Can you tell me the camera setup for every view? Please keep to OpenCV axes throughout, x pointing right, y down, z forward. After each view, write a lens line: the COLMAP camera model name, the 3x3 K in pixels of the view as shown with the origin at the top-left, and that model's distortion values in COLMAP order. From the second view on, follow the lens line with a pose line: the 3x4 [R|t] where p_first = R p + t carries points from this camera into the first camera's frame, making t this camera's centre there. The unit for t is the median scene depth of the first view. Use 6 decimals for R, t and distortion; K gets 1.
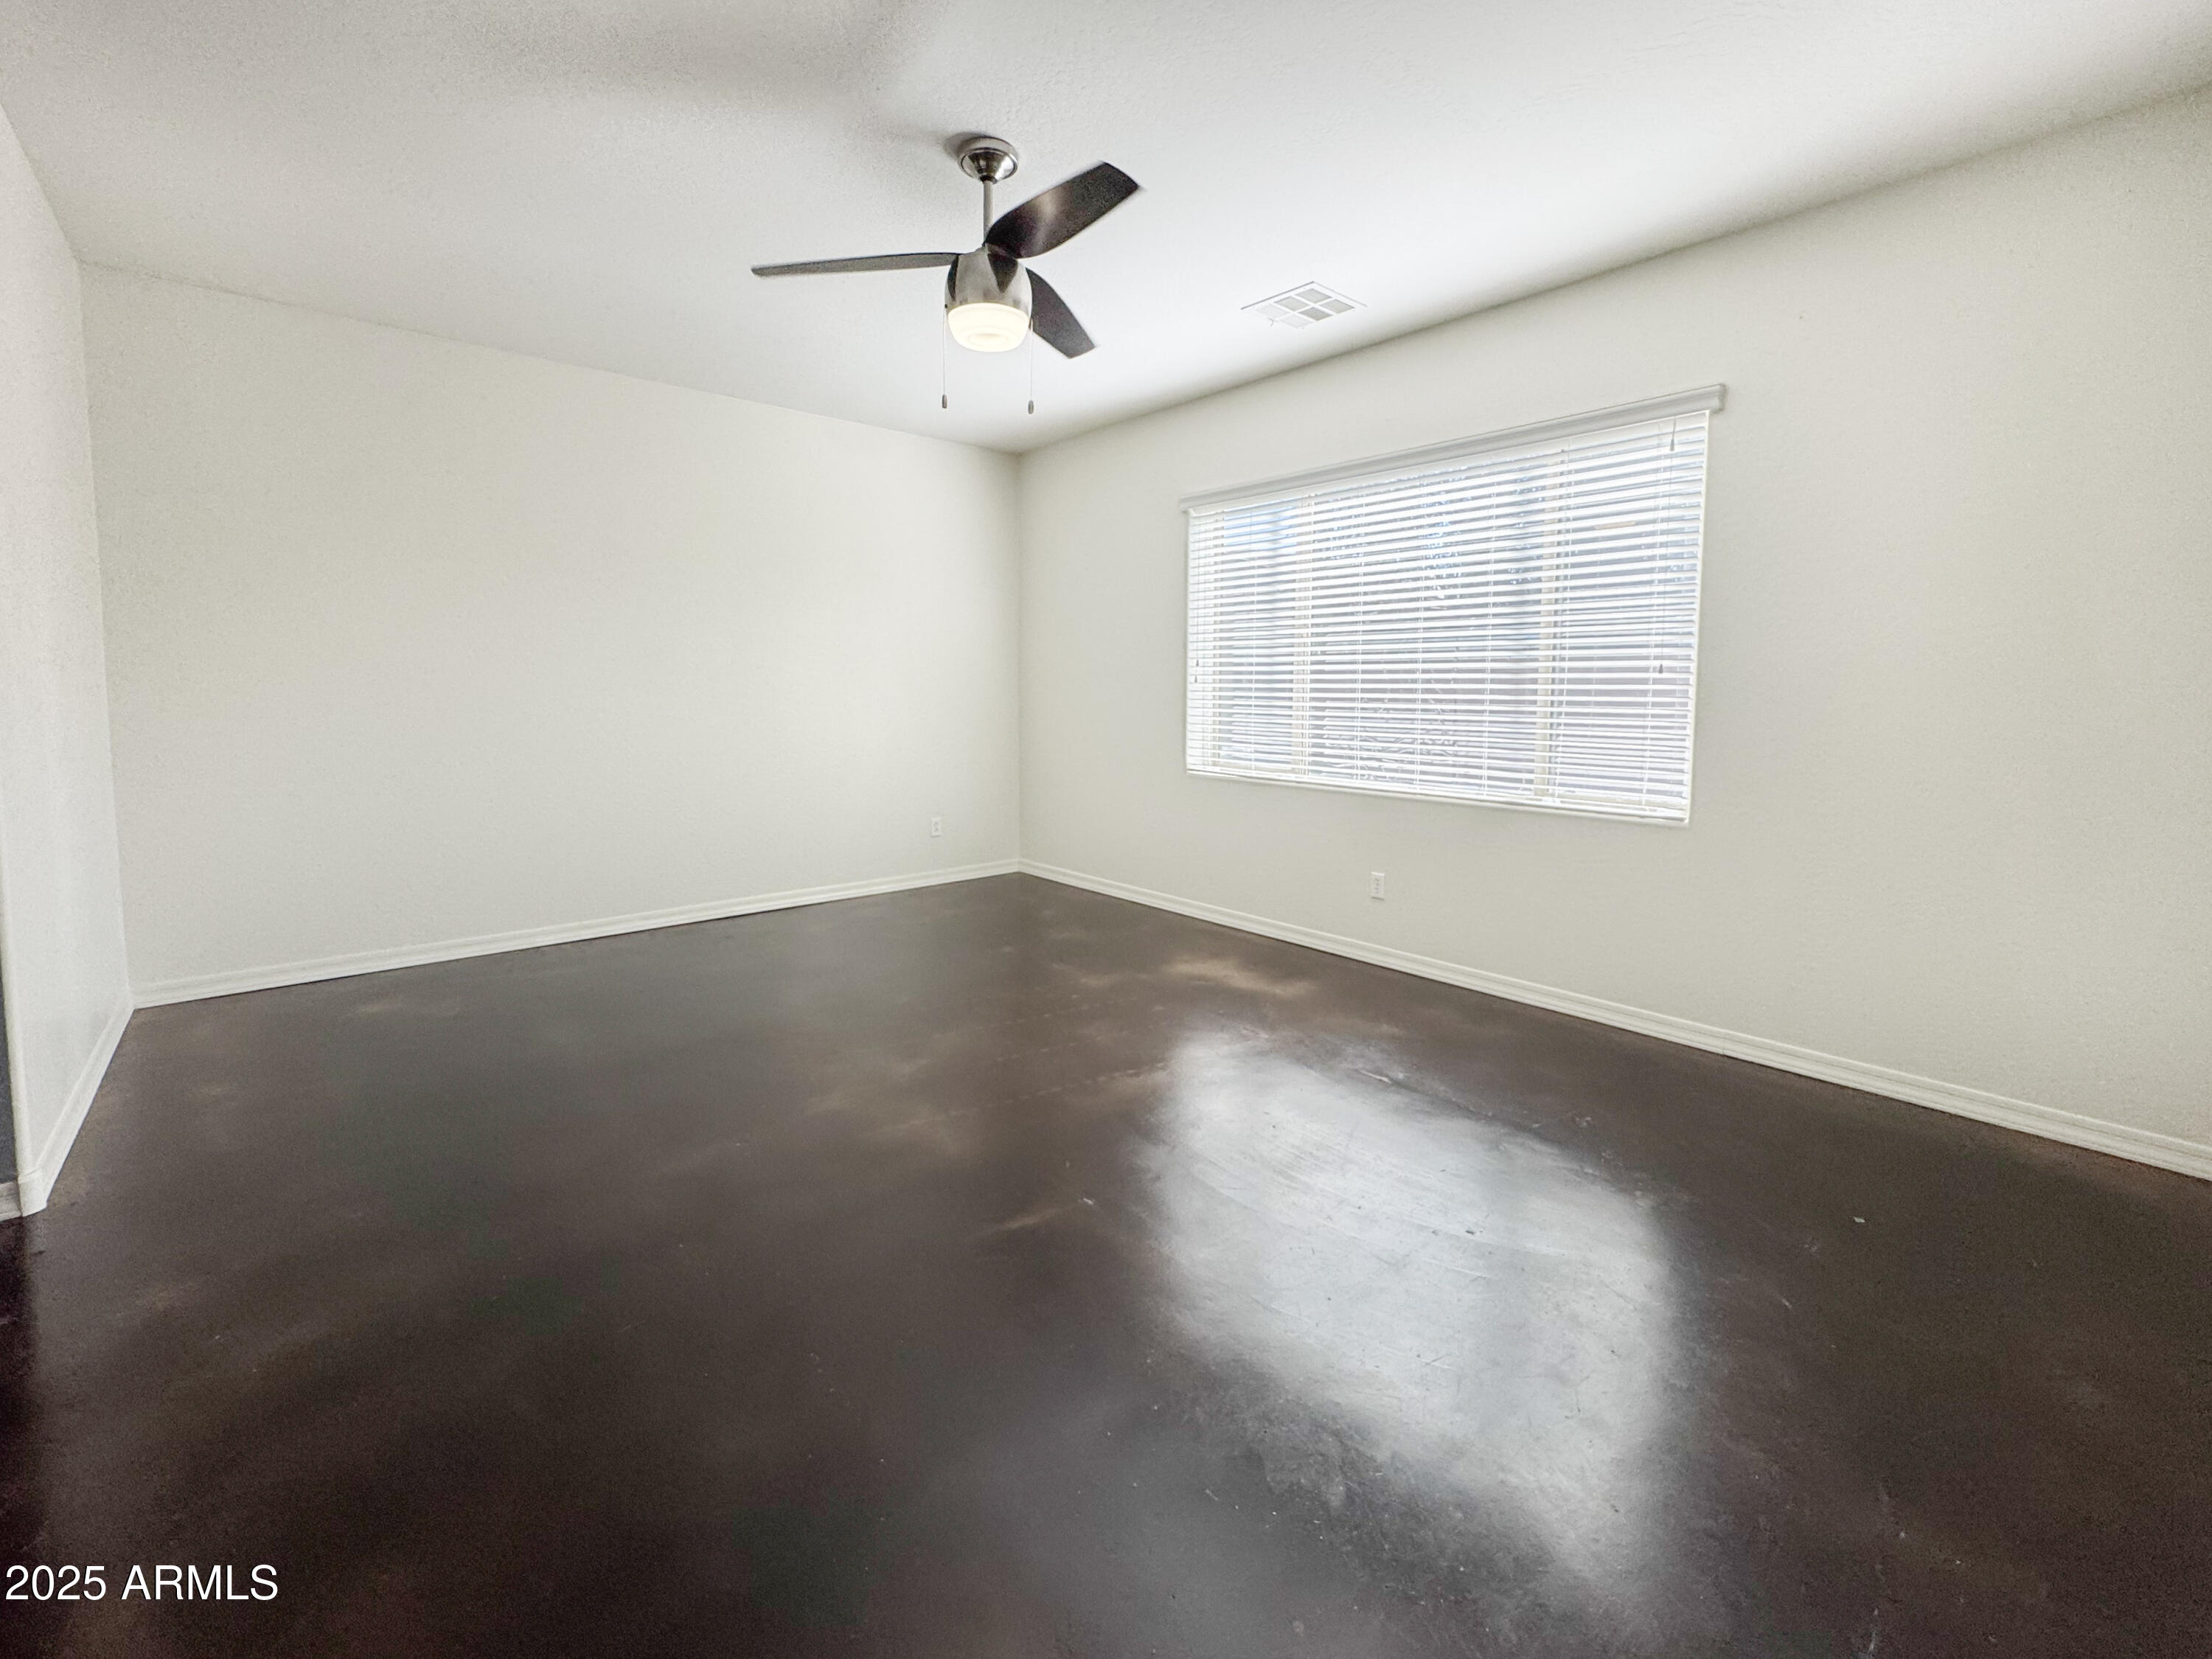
lens RADIAL K [[898.4, 0, 1095.0], [0, 898.4, 820.3], [0, 0, 1]] dist [-0.002715, 0.000047]
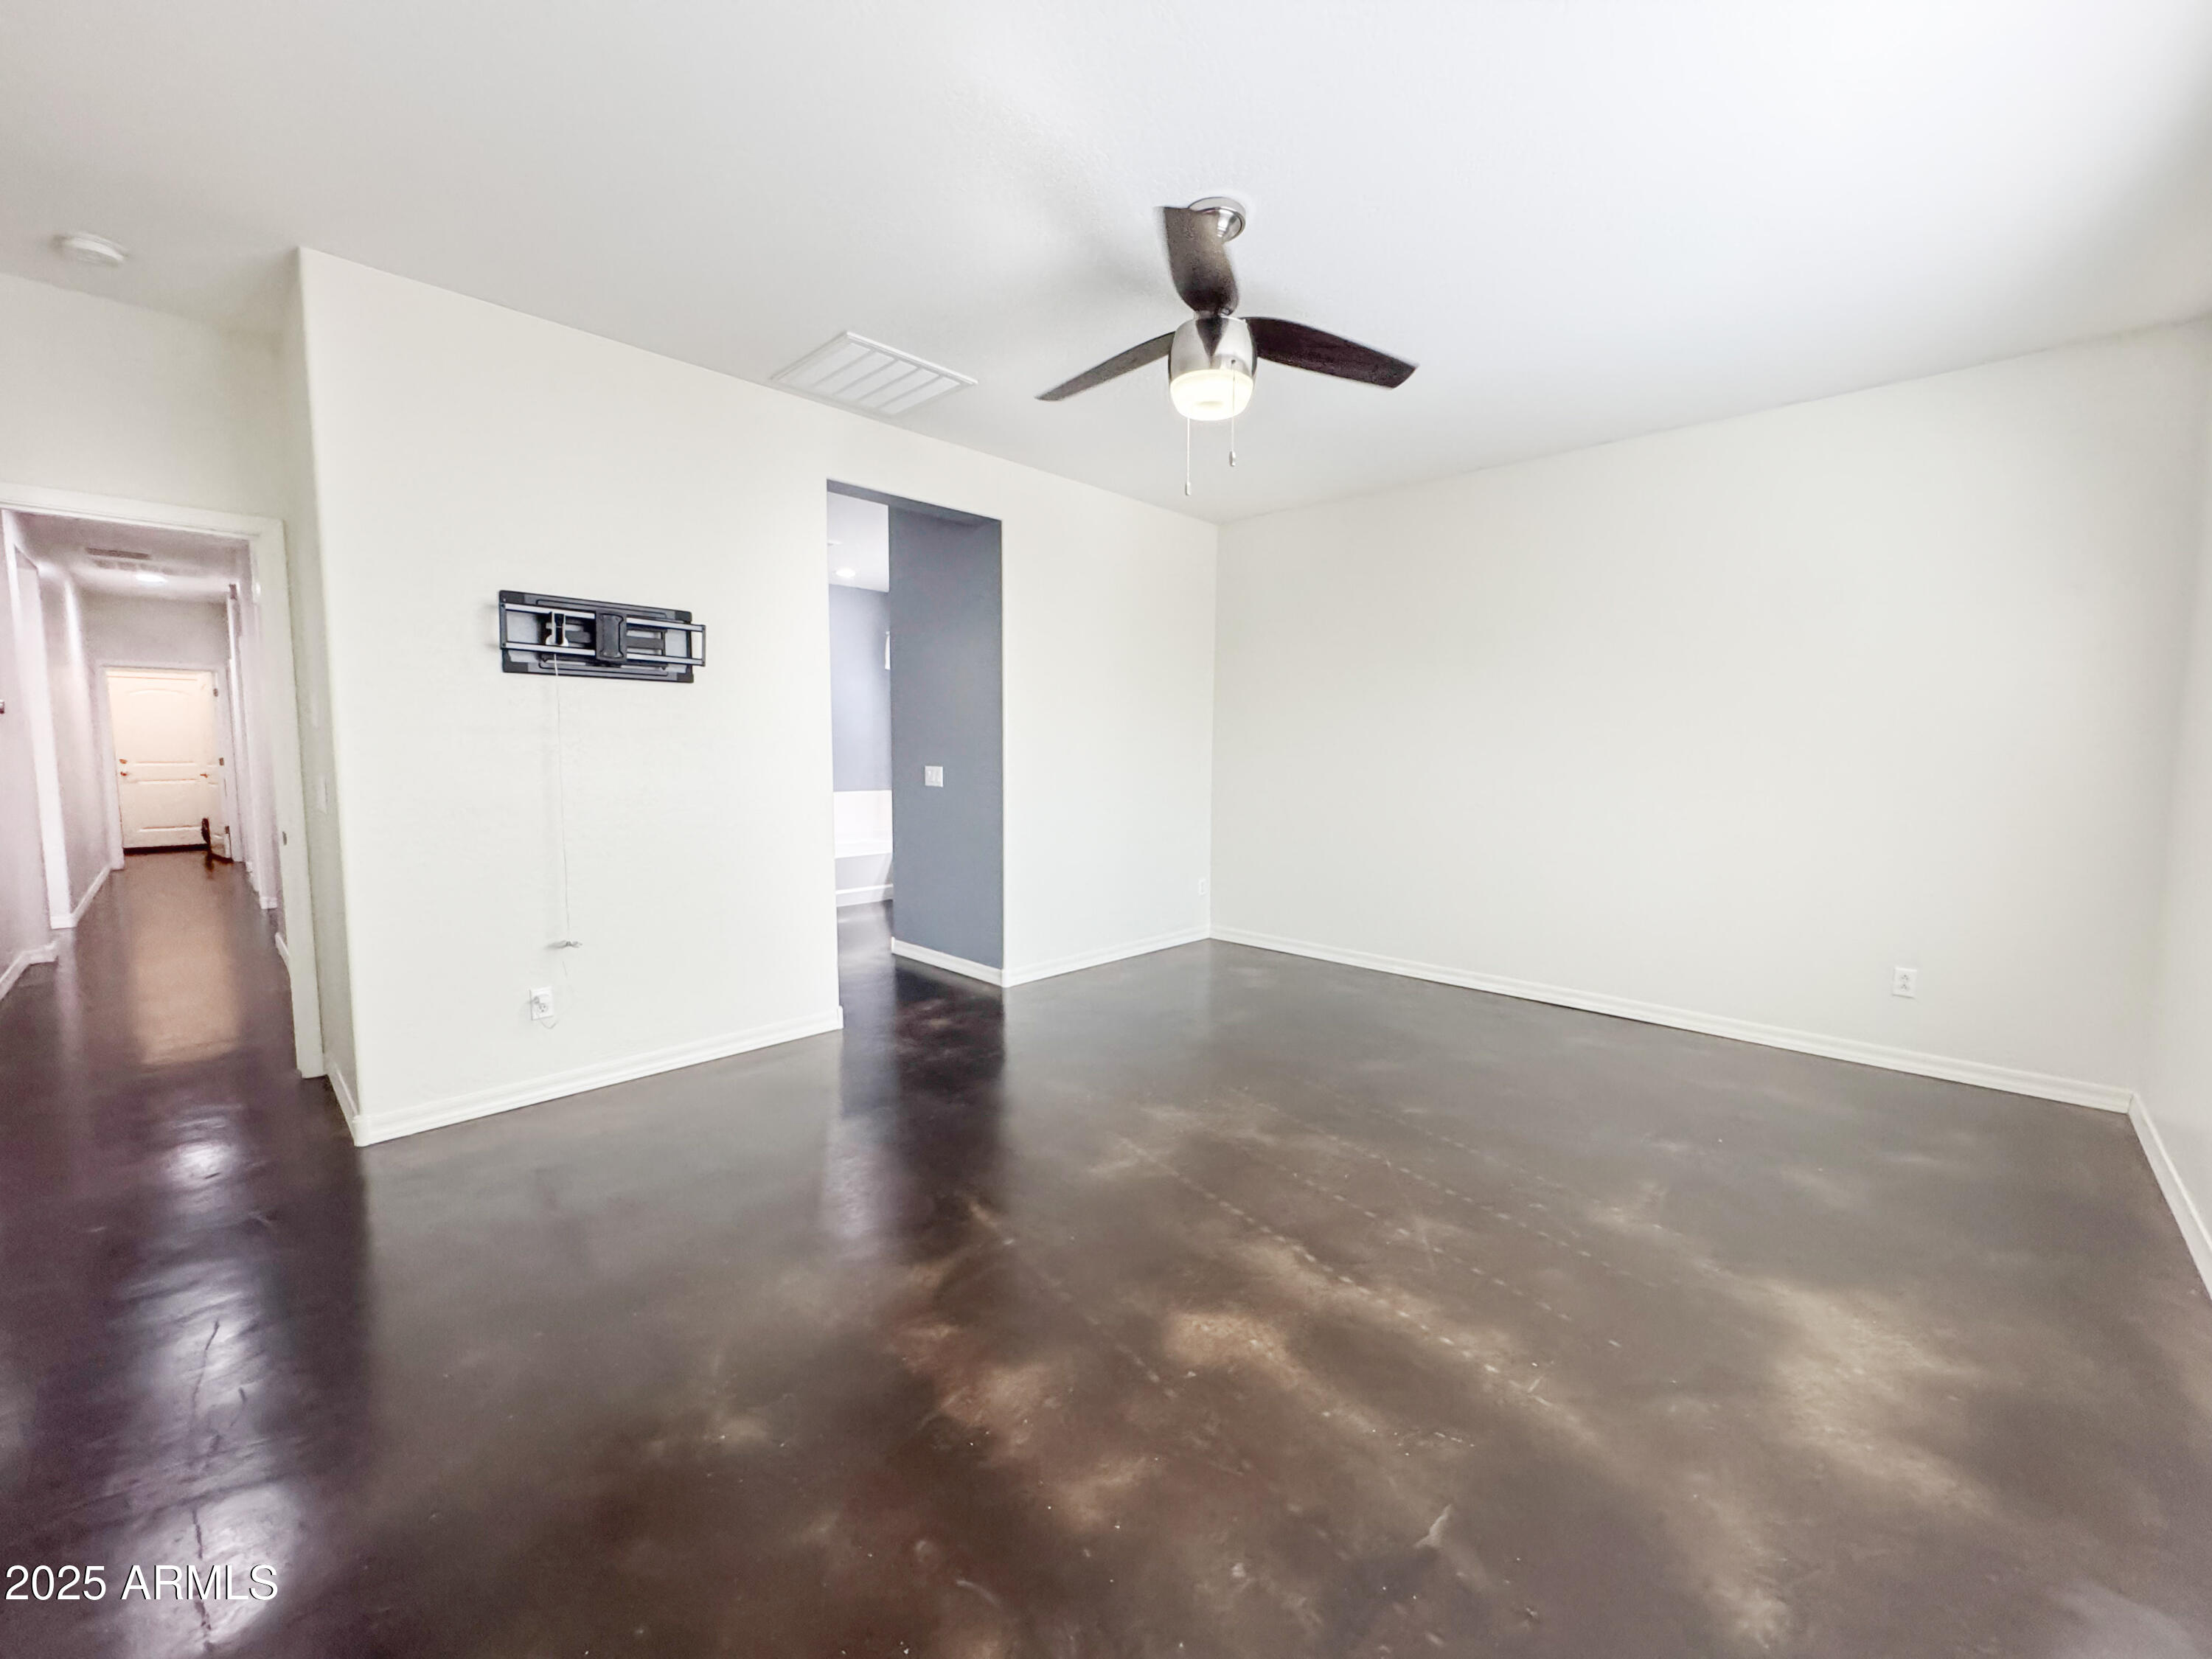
lens RADIAL K [[898.4, 0, 1095.0], [0, 898.4, 820.3], [0, 0, 1]] dist [-0.002715, 0.000047]
pose [[0.101759, 0.079408, -0.991635, 0.578955], [-0.164407, 0.984445, 0.061962, -0.076085], [0.981130, 0.156726, 0.113231, 0.538222]]
